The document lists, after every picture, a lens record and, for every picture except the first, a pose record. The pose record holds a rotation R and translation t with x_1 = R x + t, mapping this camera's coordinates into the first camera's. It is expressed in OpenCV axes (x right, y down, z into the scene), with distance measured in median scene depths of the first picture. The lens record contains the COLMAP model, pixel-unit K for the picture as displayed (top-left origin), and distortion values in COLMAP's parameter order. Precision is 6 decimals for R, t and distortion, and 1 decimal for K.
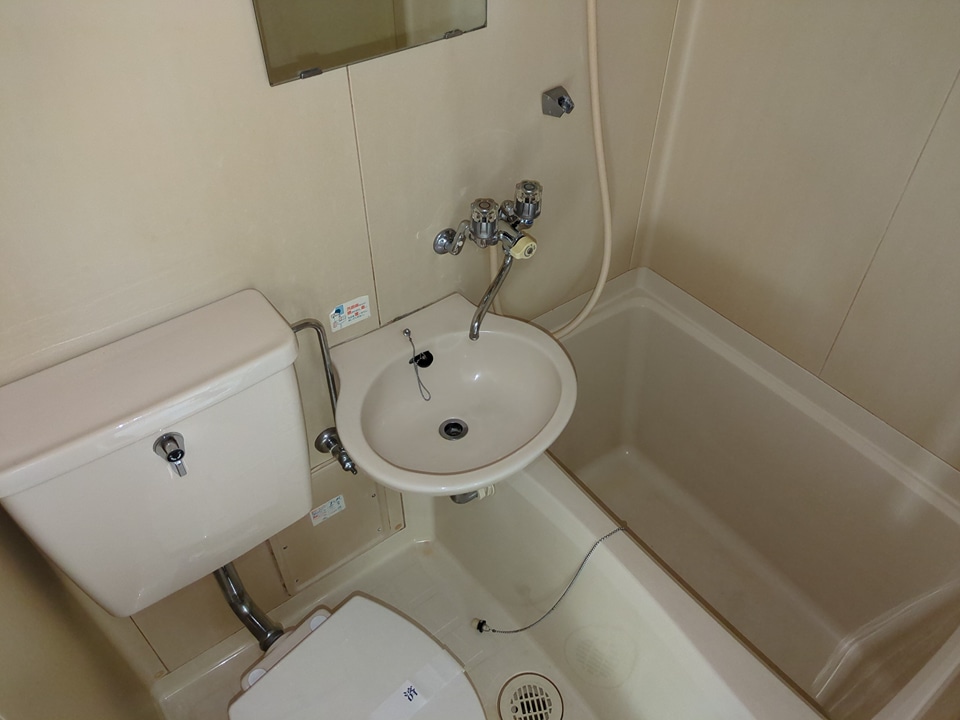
lens RADIAL K [[715.8, 0, 487.2], [0, 715.8, 360.4], [0, 0, 1]] dist [0.059153, -0.061354]
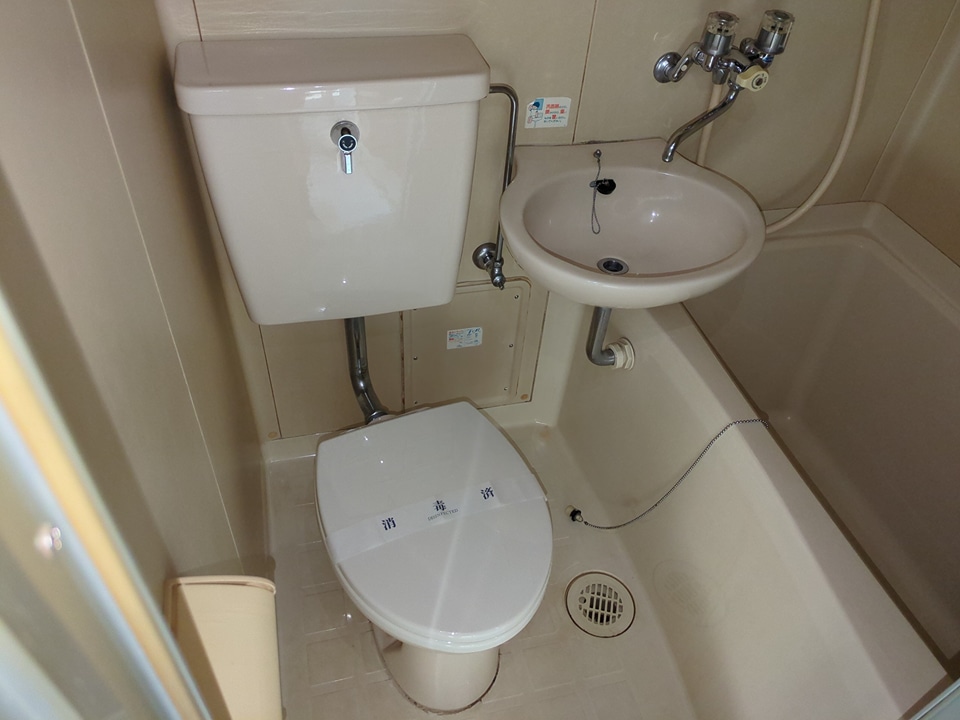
lens RADIAL K [[715.8, 0, 487.2], [0, 715.8, 360.4], [0, 0, 1]] dist [0.059153, -0.061354]
pose [[0.923409, 0.302470, -0.236281, 0.061335], [-0.306090, 0.951745, 0.022130, 0.247567], [0.231573, 0.051888, 0.971433, 0.056000]]
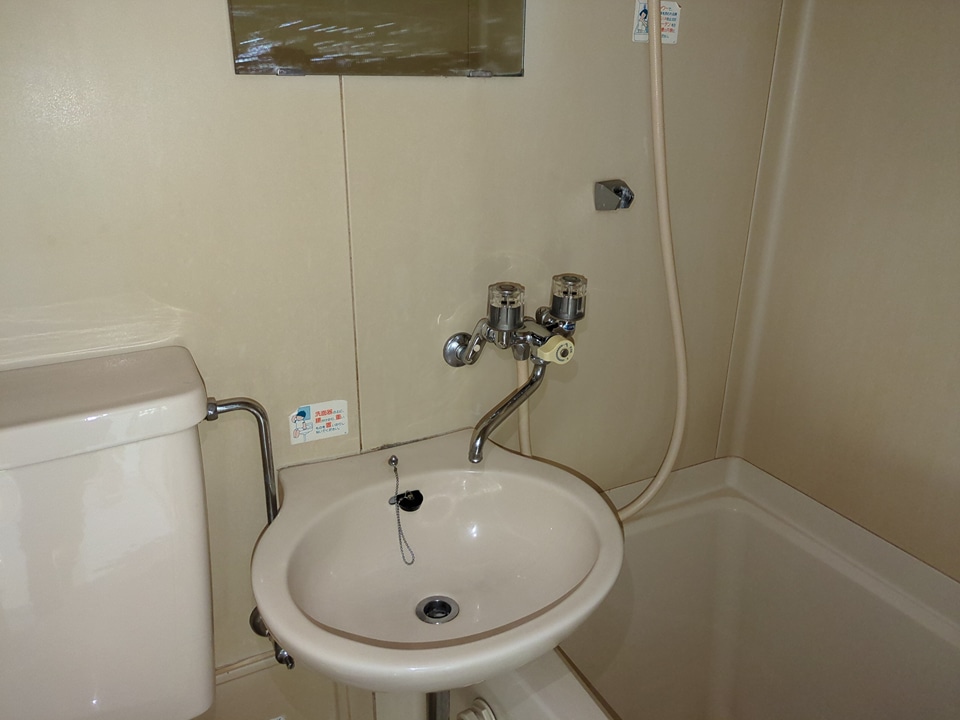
lens RADIAL K [[729.6, 0, 475.8], [0, 729.6, 349.6], [0, 0, 1]] dist [0.048823, -0.059485]
pose [[0.985751, 0.064375, -0.155402, 0.081117], [-0.119735, 0.917425, -0.379466, 0.131655], [0.118142, 0.392666, 0.912061, 0.286310]]
